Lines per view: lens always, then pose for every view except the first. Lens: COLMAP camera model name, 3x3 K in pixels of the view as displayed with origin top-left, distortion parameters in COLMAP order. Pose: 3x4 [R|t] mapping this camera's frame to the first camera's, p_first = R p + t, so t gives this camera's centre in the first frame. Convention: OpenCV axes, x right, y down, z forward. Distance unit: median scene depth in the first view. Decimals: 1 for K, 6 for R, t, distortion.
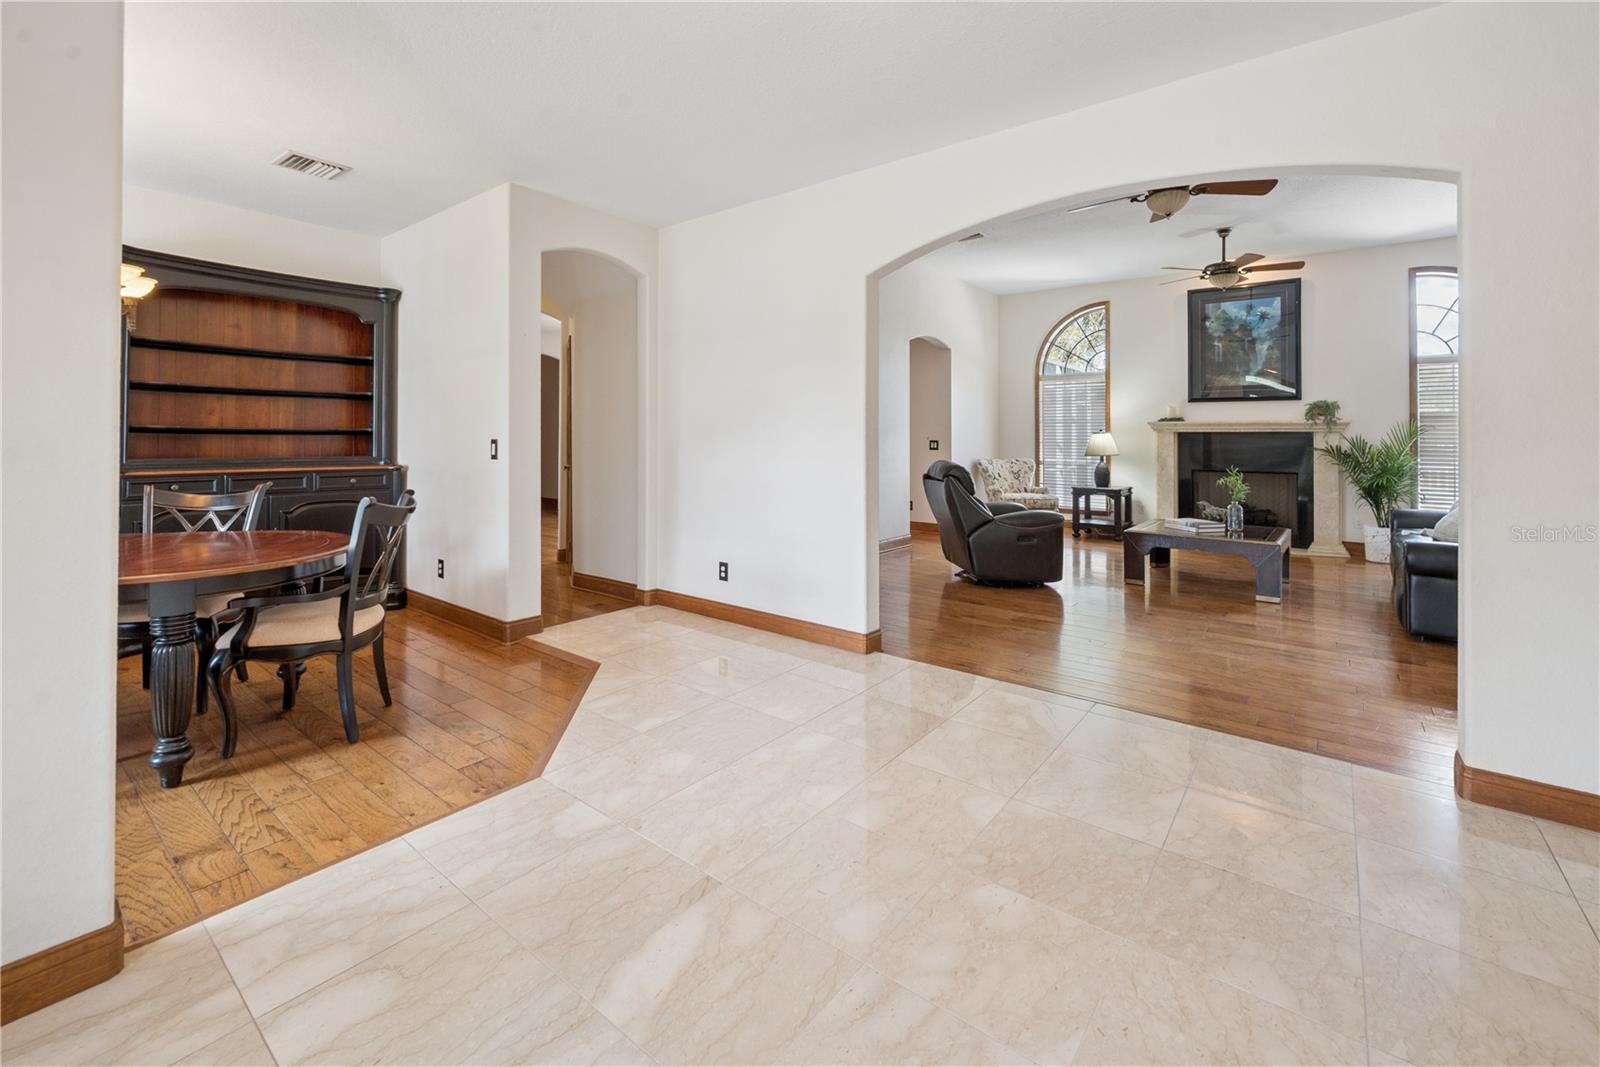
lens RADIAL K [[662.8, 0, 824.6], [0, 662.8, 430.4], [0, 0, 1]] dist [0.000835, 0.000009]
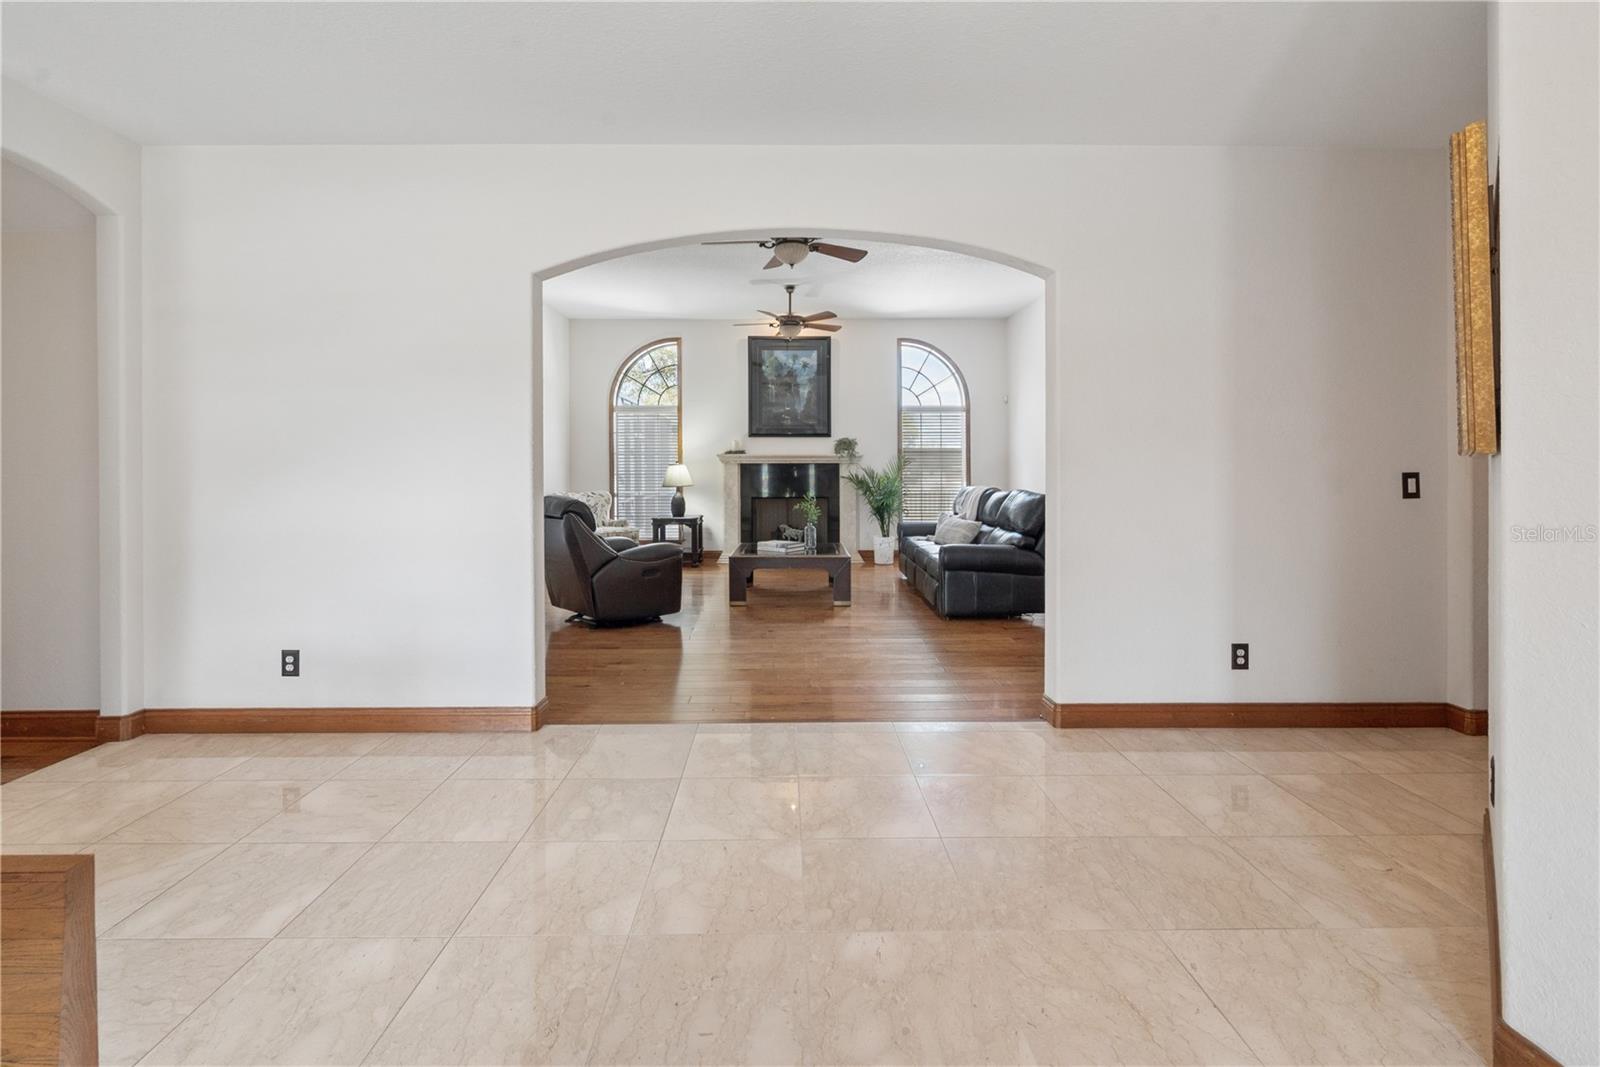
lens RADIAL K [[670.9, 0, 790.9], [0, 670.9, 476.0], [0, 0, 1]] dist [-0.002042, 0.000089]
pose [[0.792756, -0.012877, 0.609404, -0.093011], [0.000262, 0.999784, 0.020785, 0.000063], [-0.609539, -0.016318, 0.792588, 0.068318]]
